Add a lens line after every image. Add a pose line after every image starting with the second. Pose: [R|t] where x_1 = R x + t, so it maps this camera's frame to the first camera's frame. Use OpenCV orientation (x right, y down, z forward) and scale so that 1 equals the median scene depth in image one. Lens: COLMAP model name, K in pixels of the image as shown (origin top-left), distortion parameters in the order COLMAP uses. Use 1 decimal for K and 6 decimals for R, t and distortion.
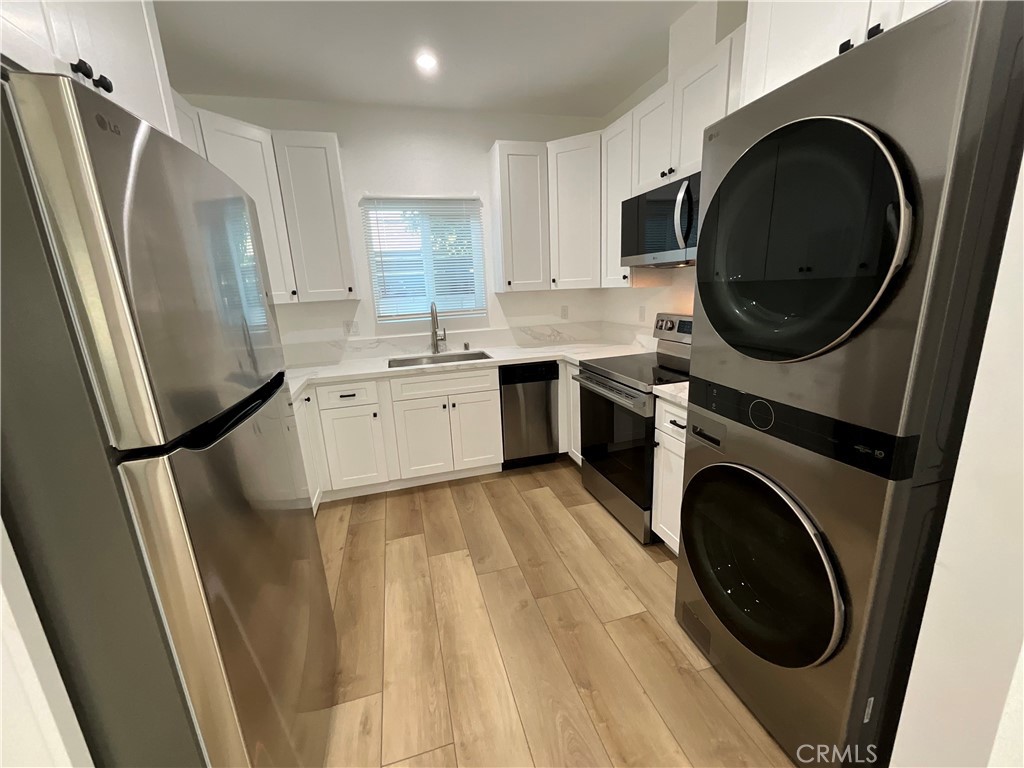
lens RADIAL K [[412.4, 0, 512.0], [0, 412.4, 384.0], [0, 0, 1]] dist [-0.001037, 0.000933]
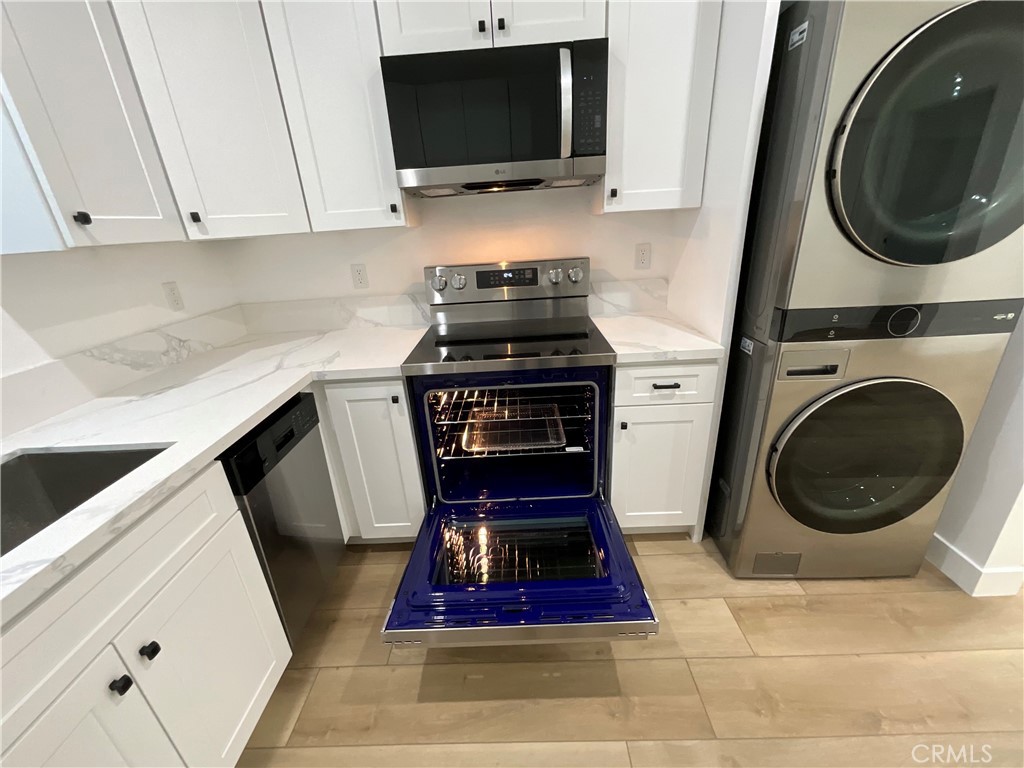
lens RADIAL K [[412.4, 0, 512.0], [0, 412.4, 384.0], [0, 0, 1]] dist [-0.001037, 0.000933]
pose [[0.292163, -0.328779, 0.898078, -0.248087], [0.268948, 0.929400, 0.252751, -0.116290], [-0.917773, 0.167692, 0.359961, 0.603444]]
